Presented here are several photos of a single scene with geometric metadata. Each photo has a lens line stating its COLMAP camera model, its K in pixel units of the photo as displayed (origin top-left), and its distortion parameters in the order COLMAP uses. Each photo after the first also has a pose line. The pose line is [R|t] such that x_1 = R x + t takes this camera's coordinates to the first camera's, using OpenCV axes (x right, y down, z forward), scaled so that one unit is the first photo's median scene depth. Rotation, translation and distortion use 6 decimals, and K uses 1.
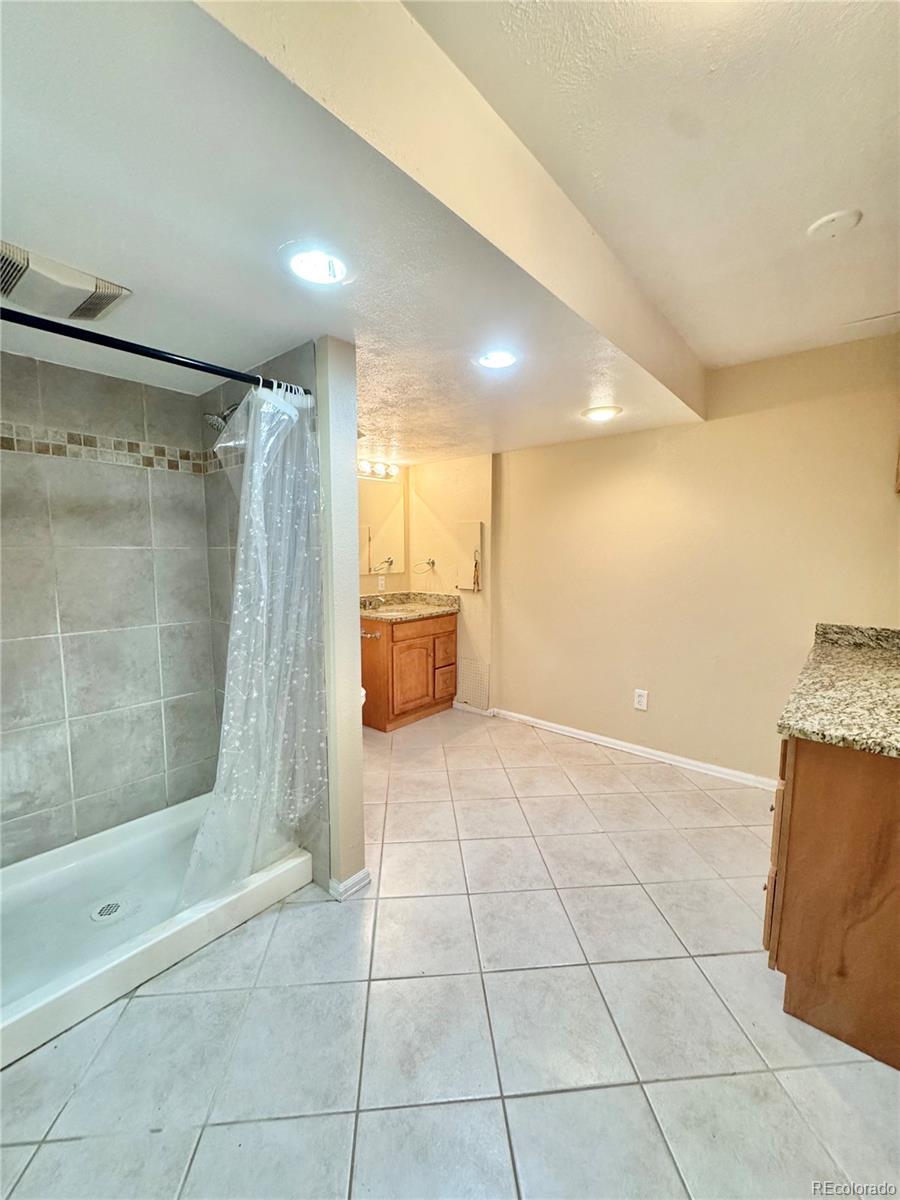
lens RADIAL K [[478.2, 0, 450.0], [0, 478.2, 600.0], [0, 0, 1]] dist [-0.002333, -0.000569]
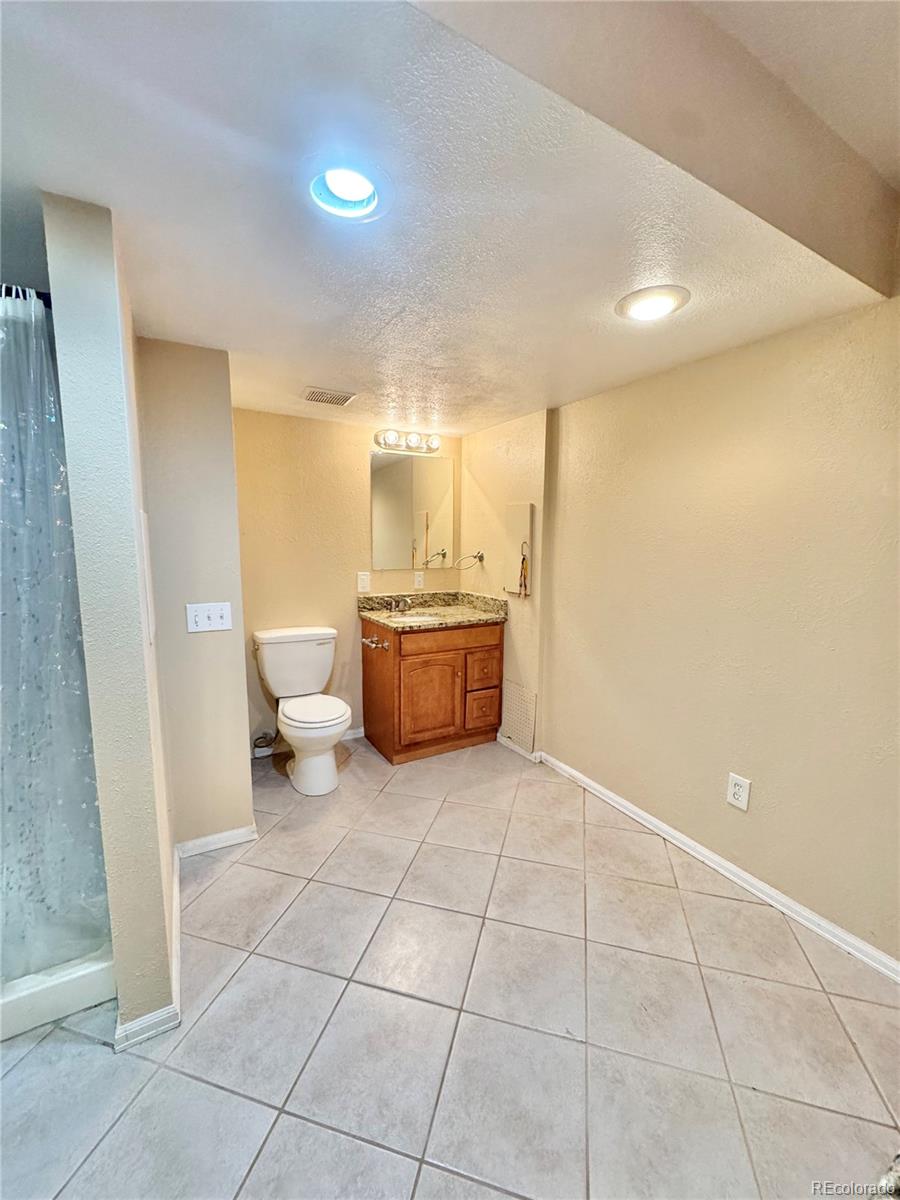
lens RADIAL K [[478.2, 0, 450.0], [0, 478.2, 600.0], [0, 0, 1]] dist [-0.002333, -0.000569]
pose [[0.940299, 0.052700, -0.336244, 0.202045], [-0.045367, 0.998531, 0.029633, -0.029607], [0.337311, -0.012609, 0.941309, 0.252329]]
